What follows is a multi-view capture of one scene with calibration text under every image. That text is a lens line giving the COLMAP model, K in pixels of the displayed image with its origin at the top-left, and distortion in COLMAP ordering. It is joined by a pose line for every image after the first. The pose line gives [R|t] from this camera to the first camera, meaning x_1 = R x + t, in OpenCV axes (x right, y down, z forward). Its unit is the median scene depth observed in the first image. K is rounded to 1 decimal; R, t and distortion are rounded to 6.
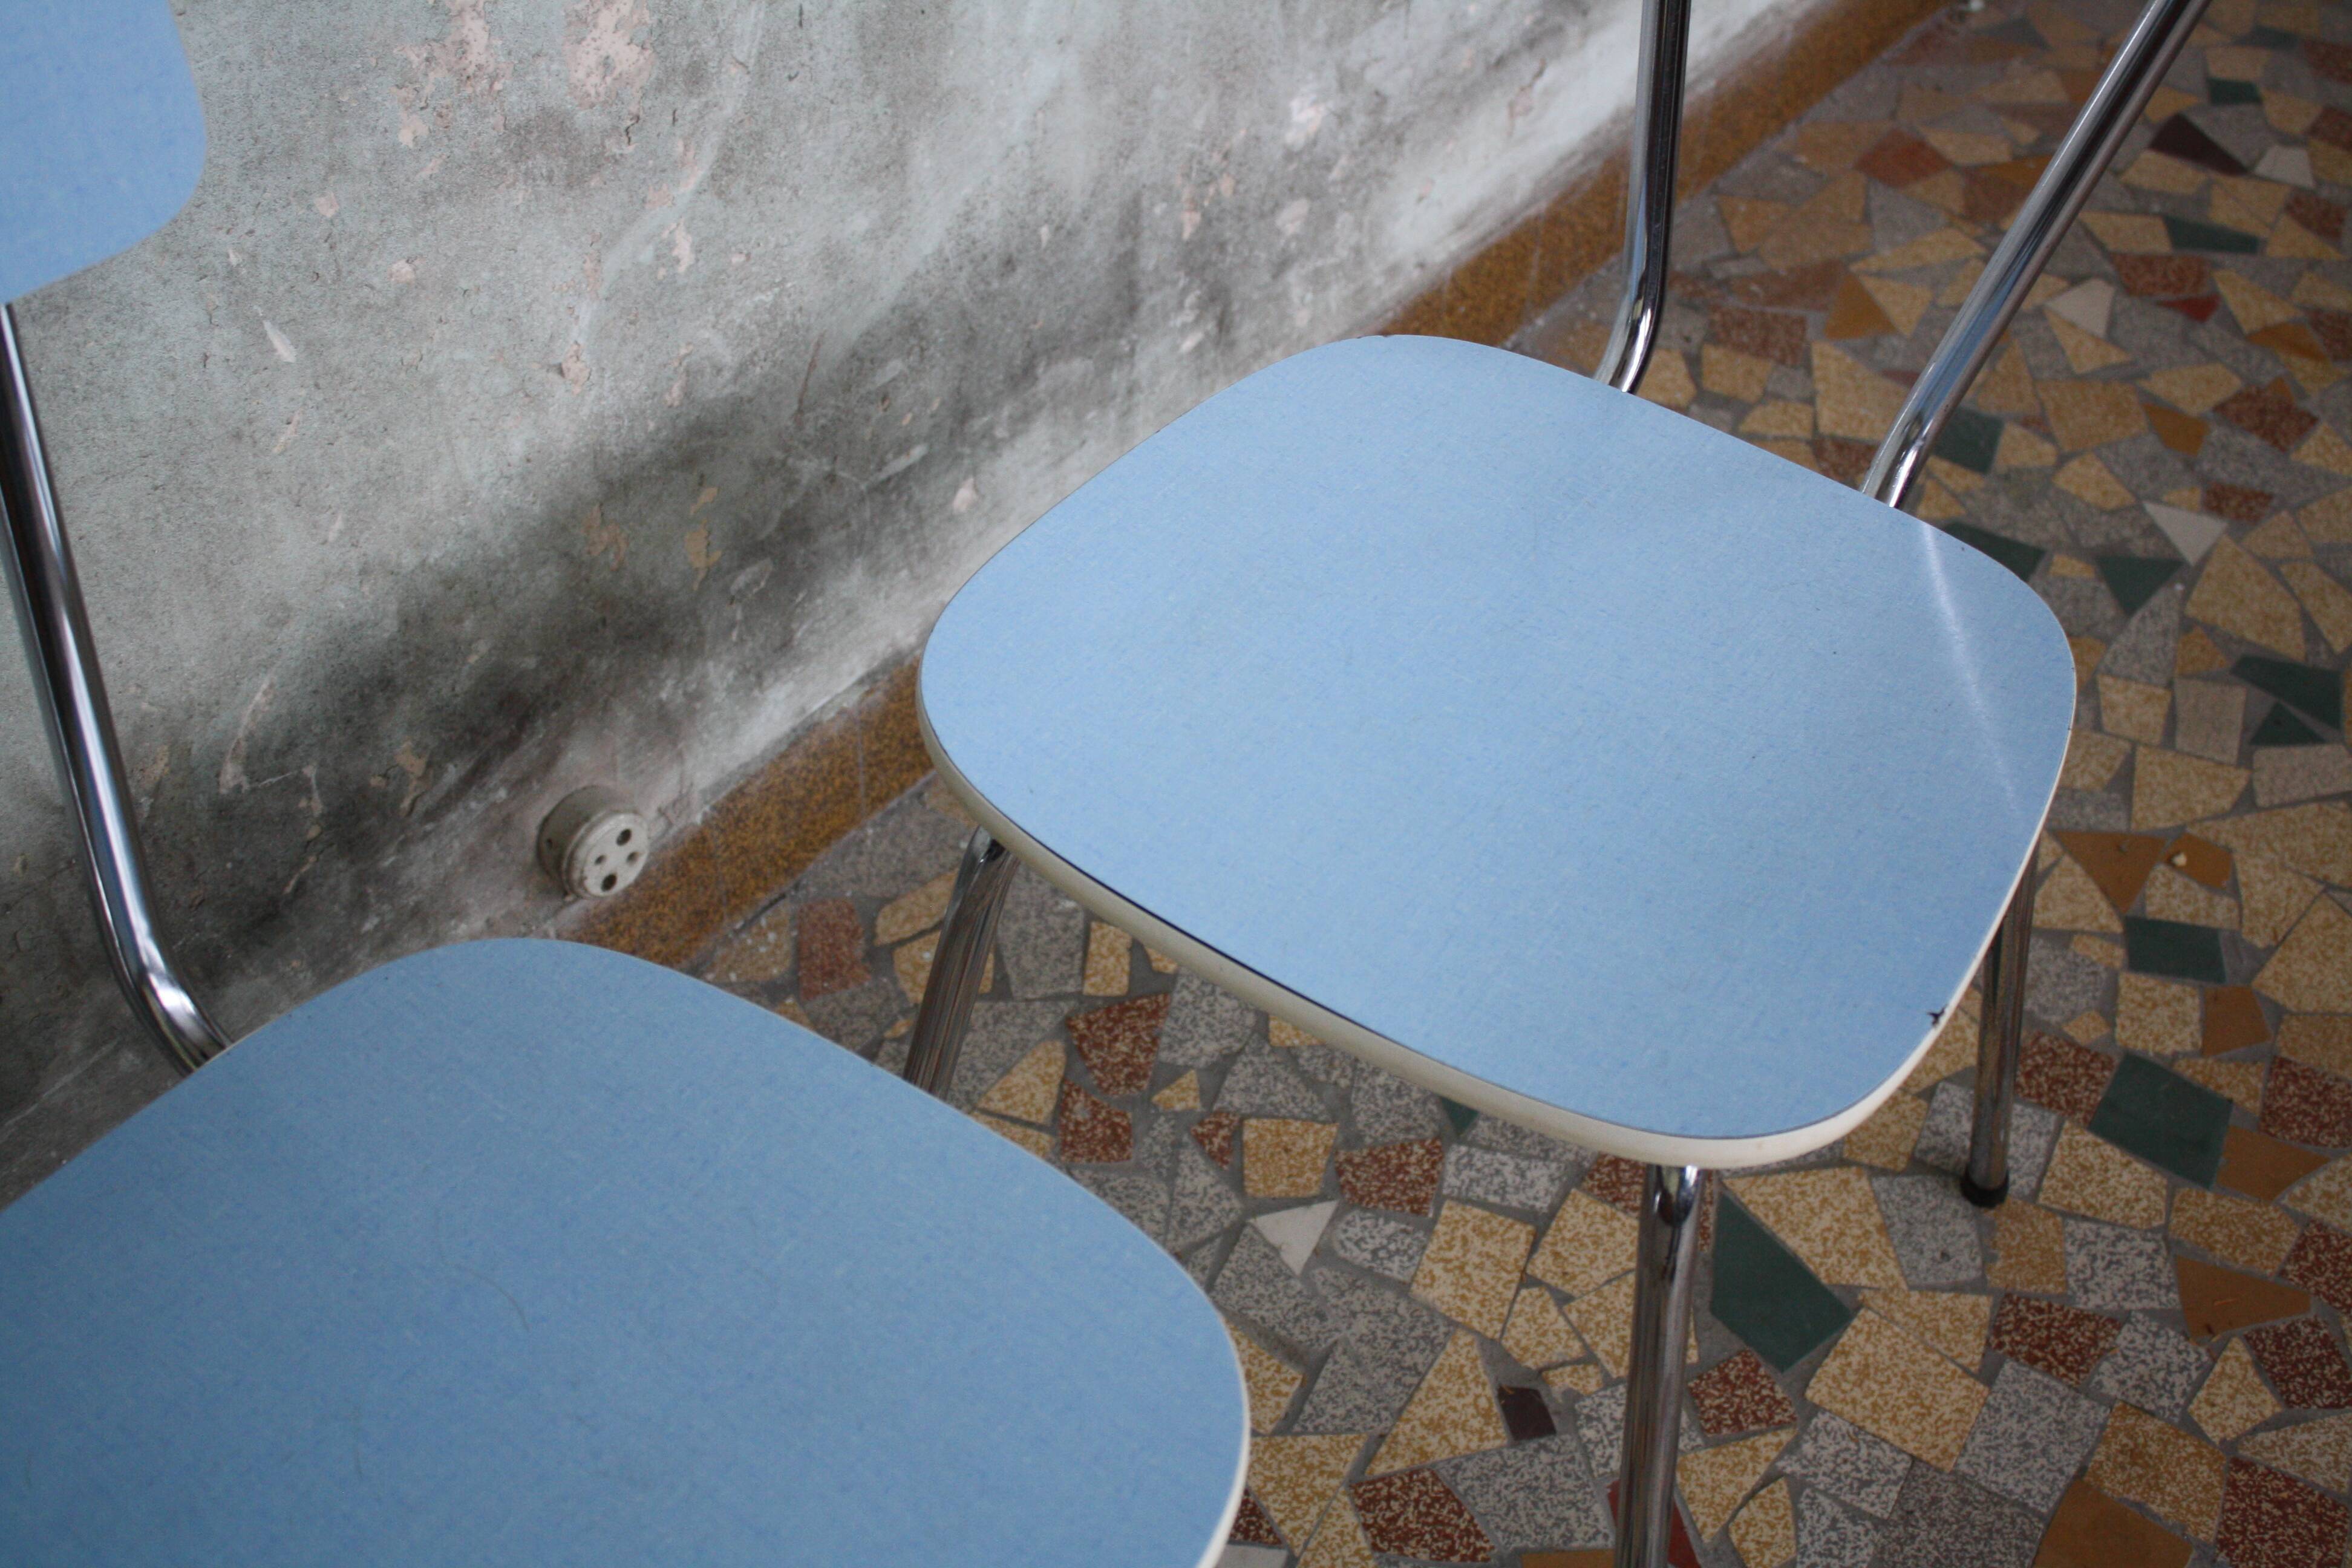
lens RADIAL K [[2664.1, 0, 1244.2], [0, 2664.1, 769.0], [0, 0, 1]] dist [-0.049392, 0.000000]
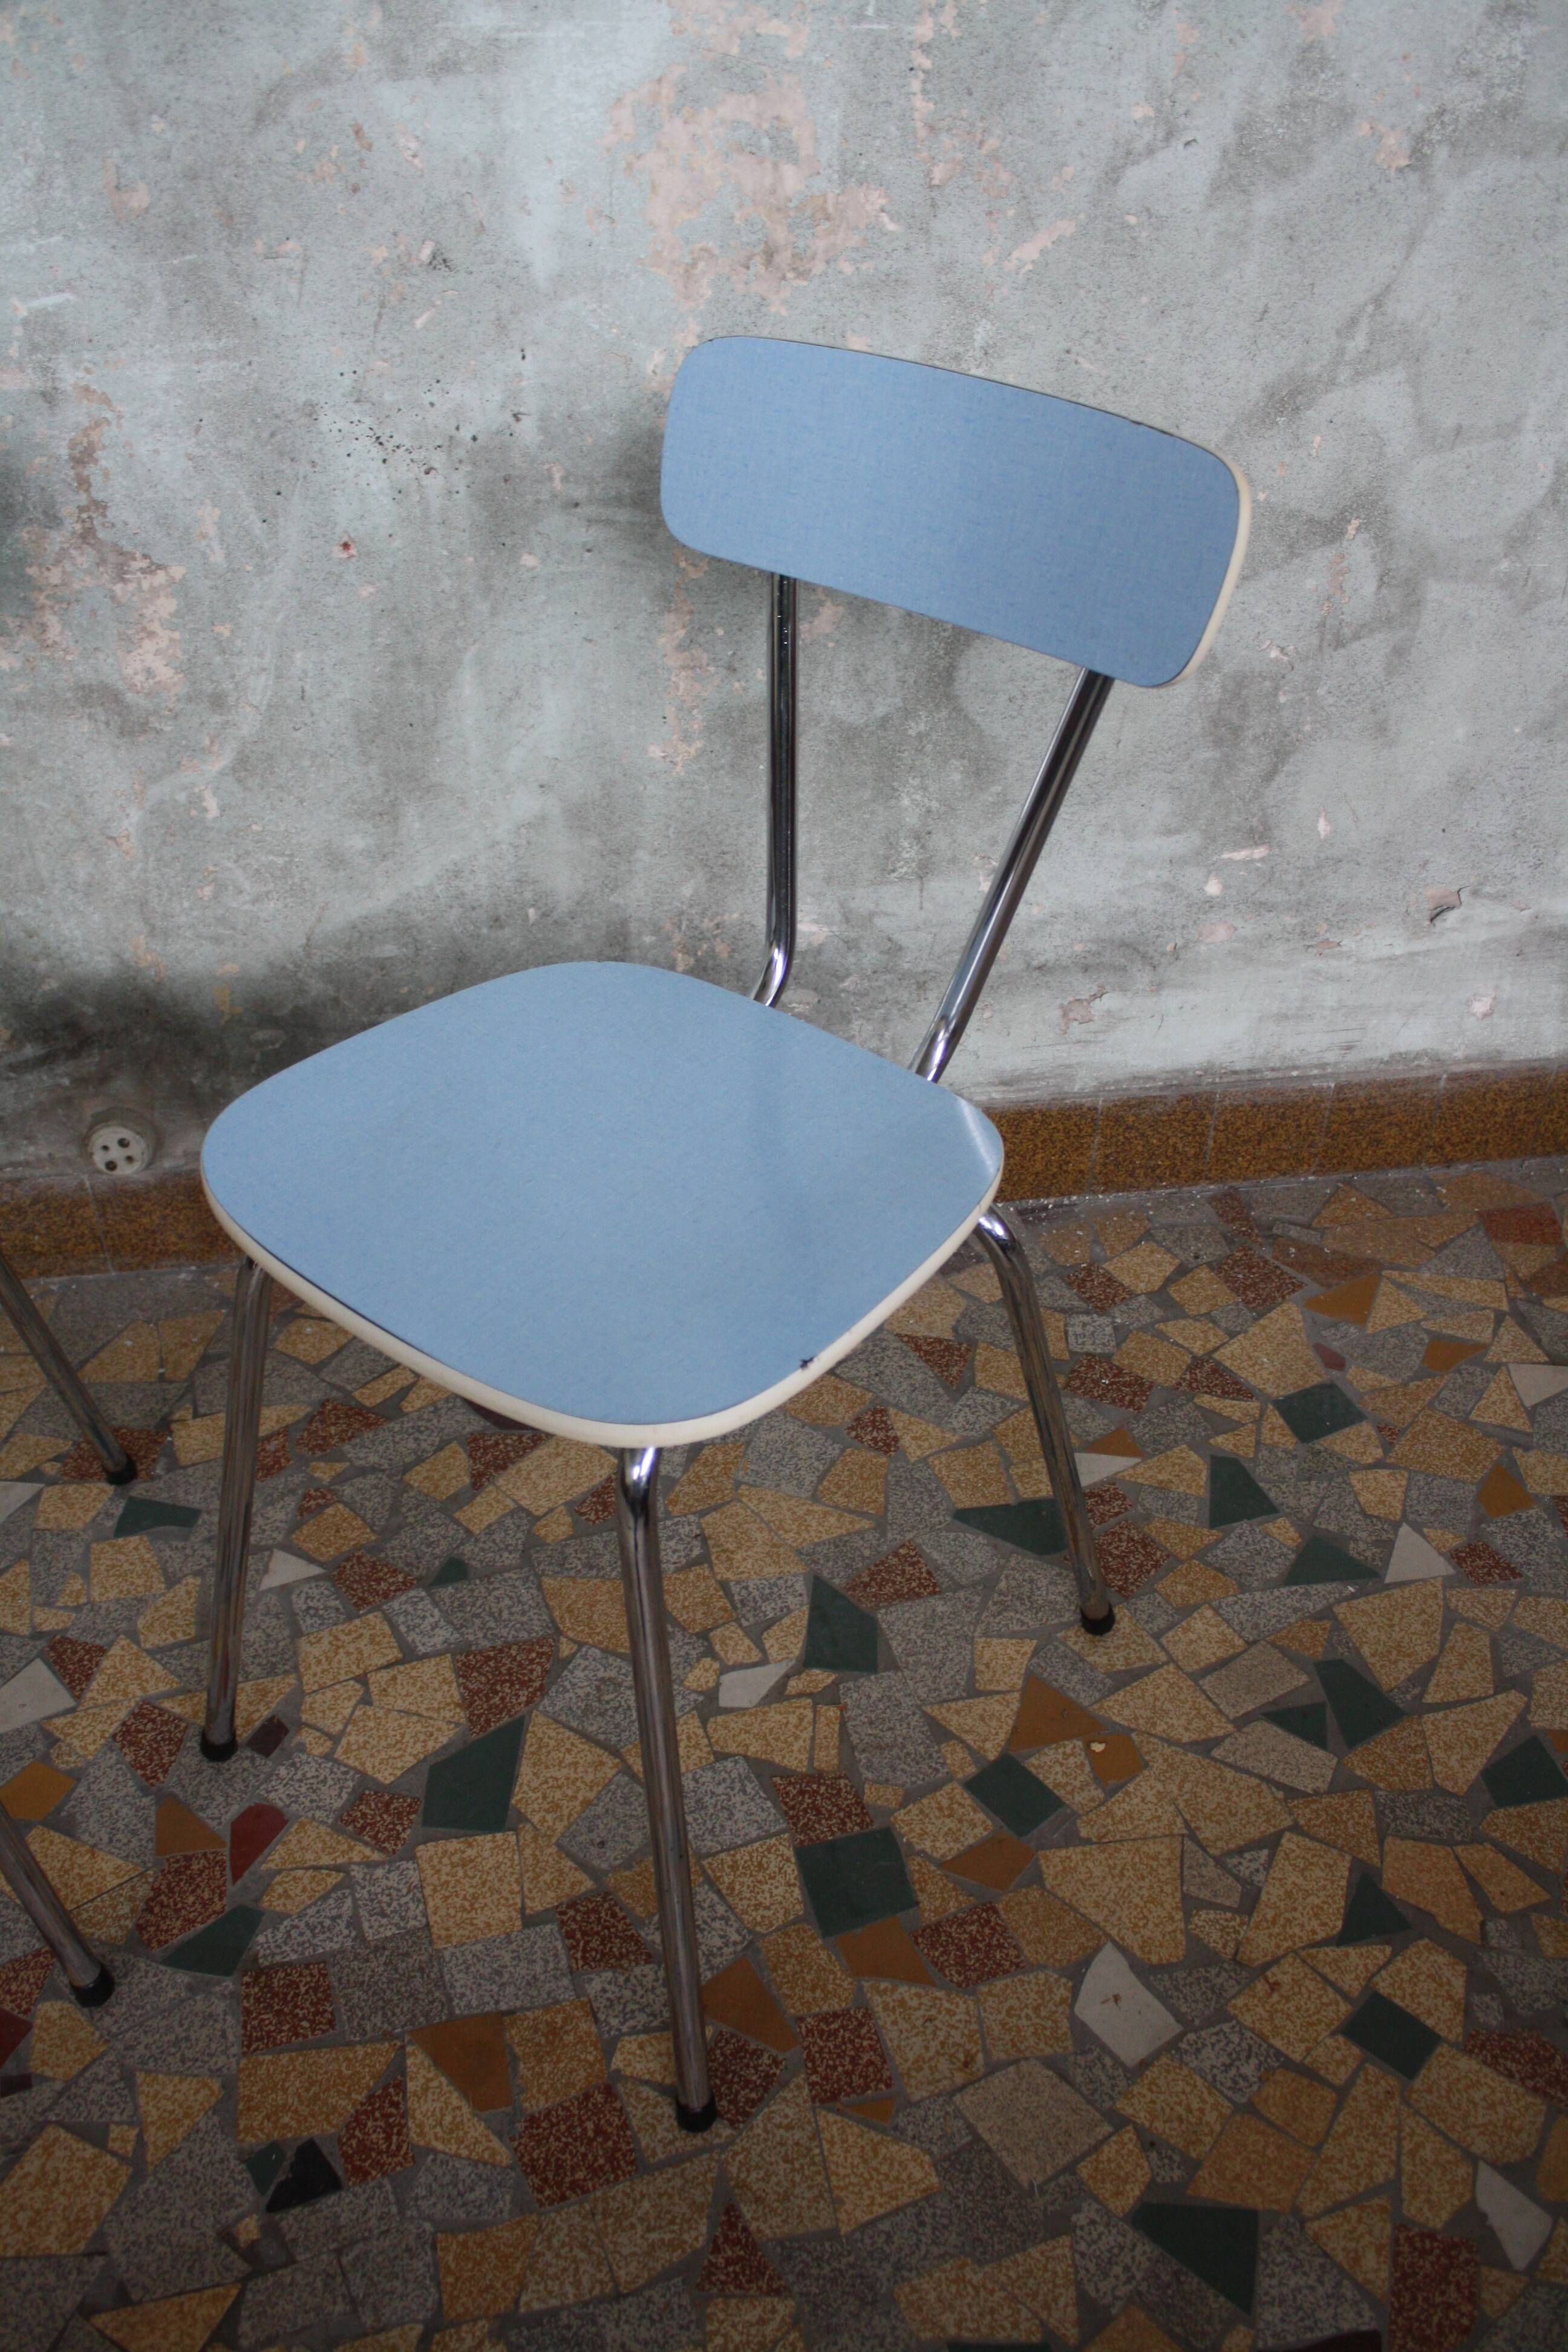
lens RADIAL K [[2051.9, 0, 772.2], [0, 2051.9, 1207.6], [0, 0, 1]] dist [-0.148932, 0.142103]
pose [[0.740539, 0.388572, -0.548283, 0.743564], [-0.471399, 0.881842, -0.011727, -0.110339], [0.478942, 0.267144, 0.836211, 0.160048]]
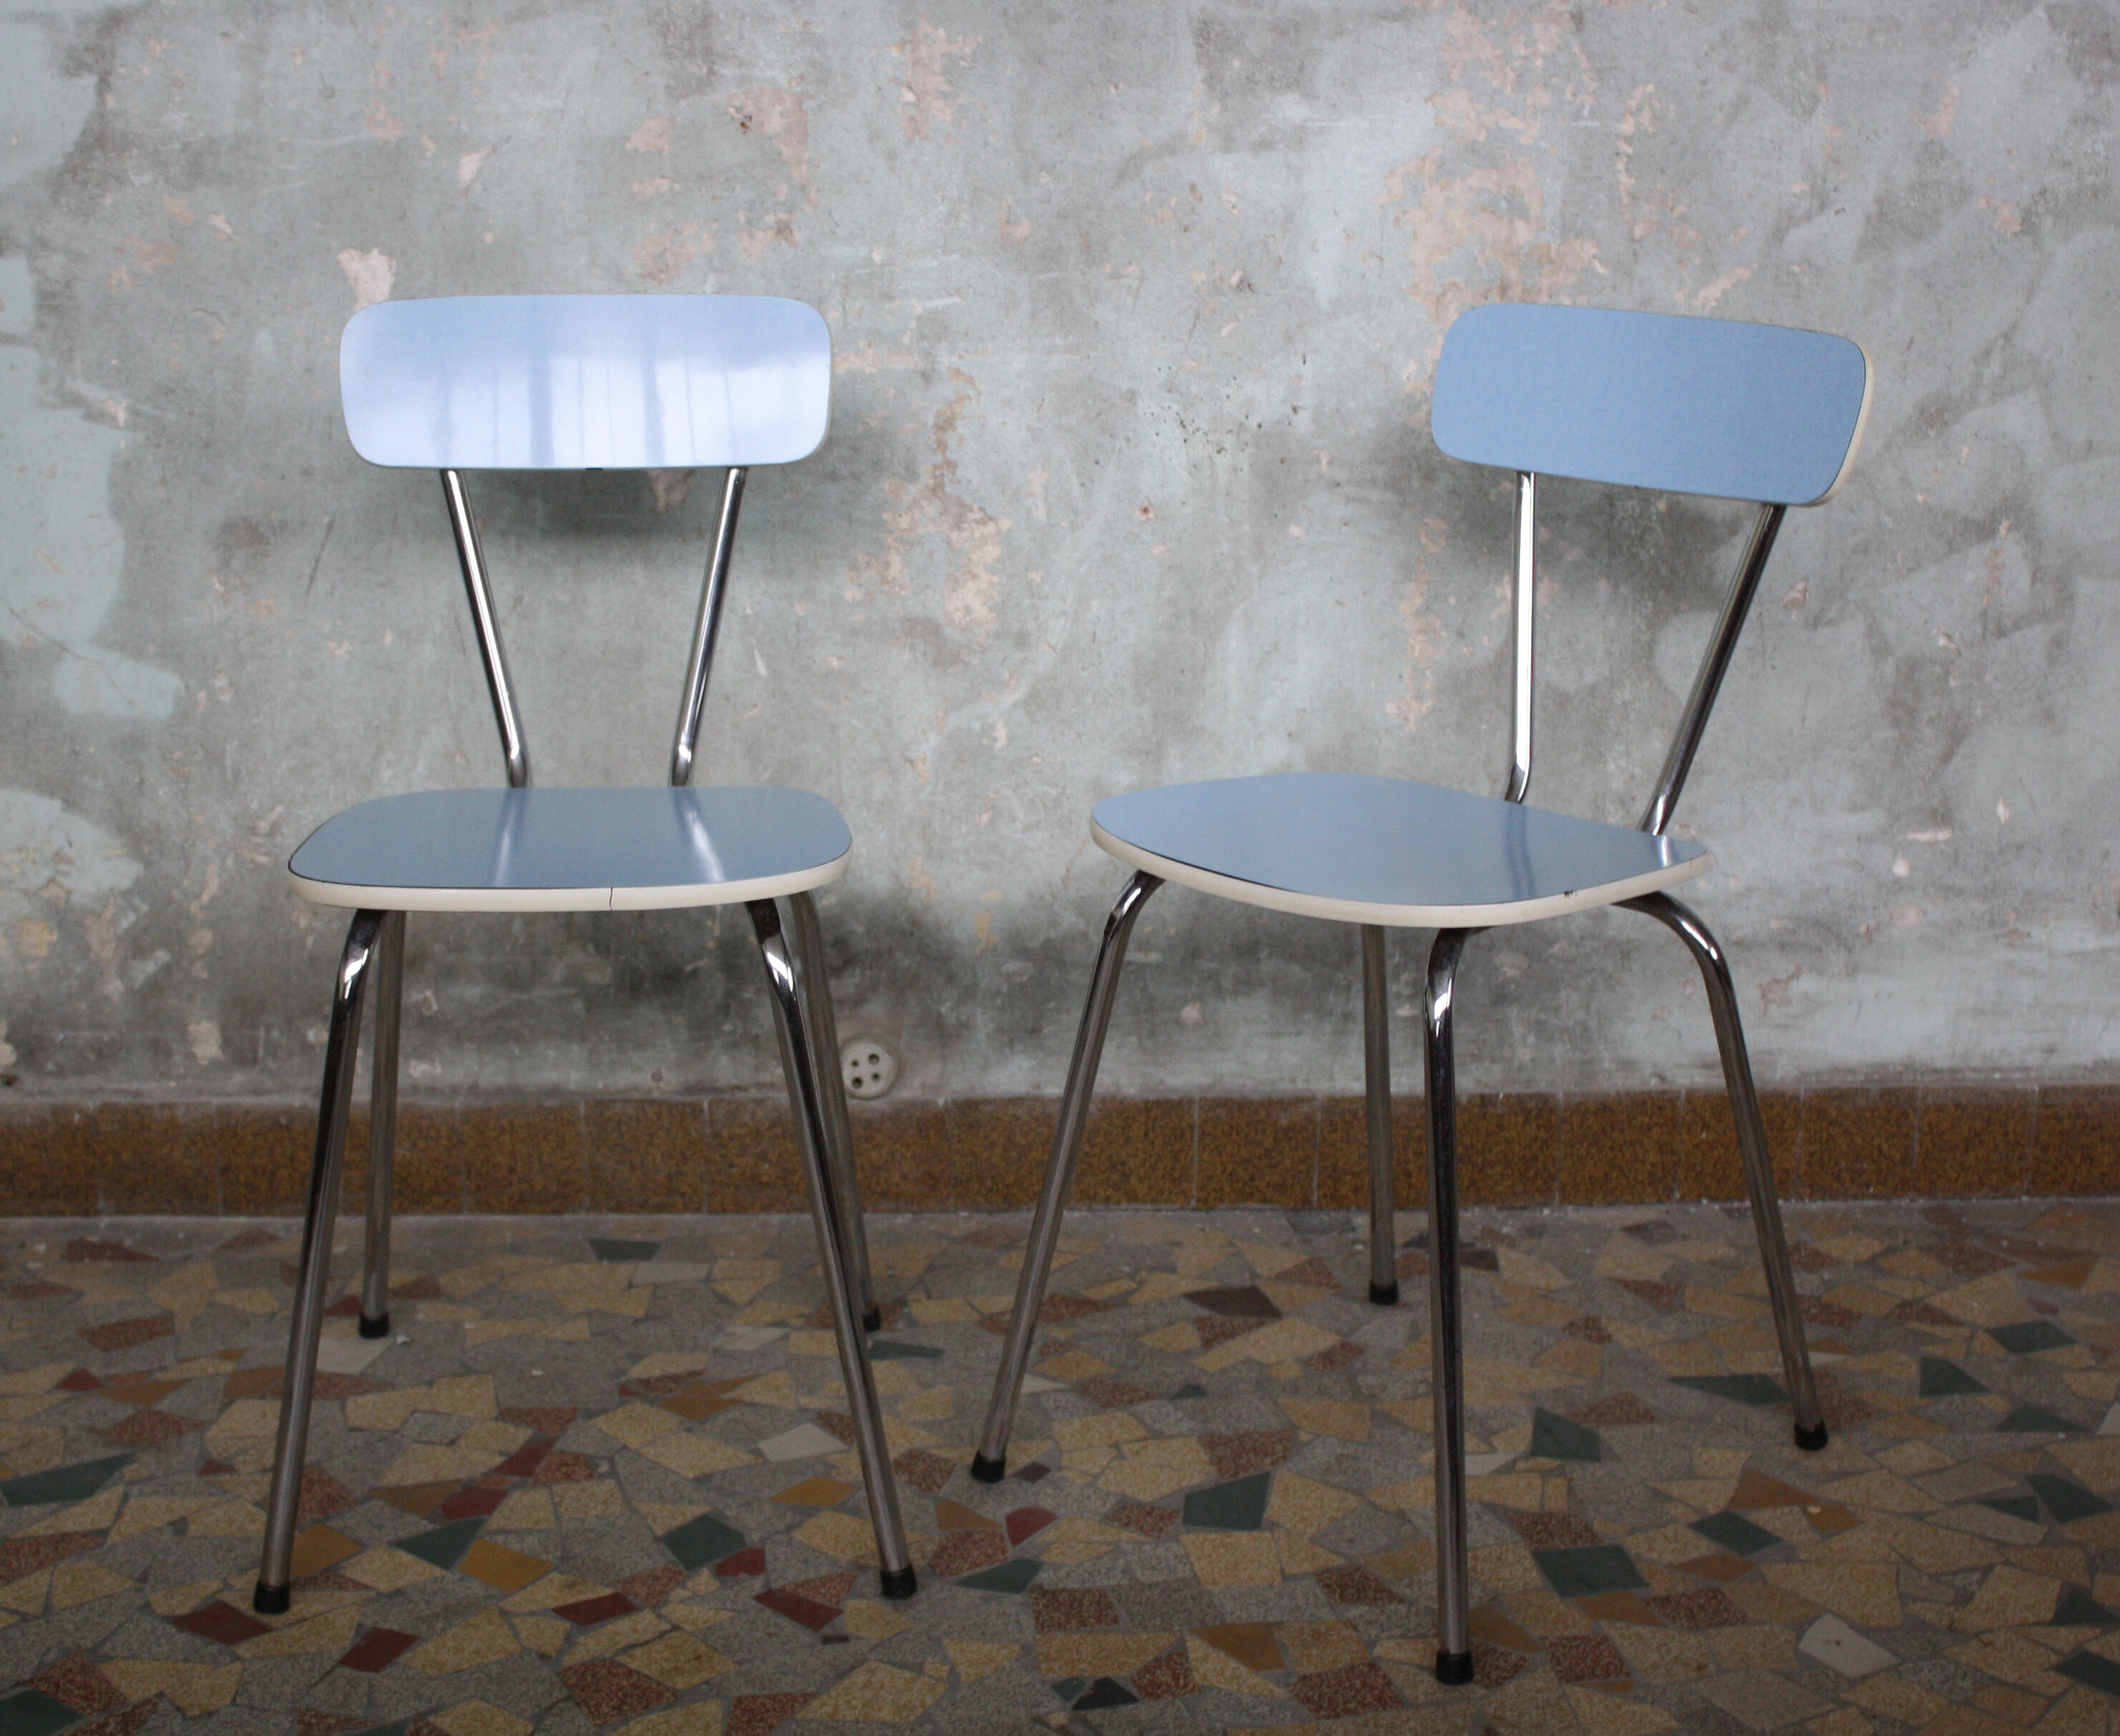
lens RADIAL K [[3149.6, 0, 1069.7], [0, 3149.6, 834.8], [0, 0, 1]] dist [-0.059291, 0.000000]
pose [[0.678045, 0.150860, -0.719372, 1.286459], [-0.517252, 0.793282, -0.321177, 0.494489], [0.522212, 0.589869, 0.615913, -0.280569]]
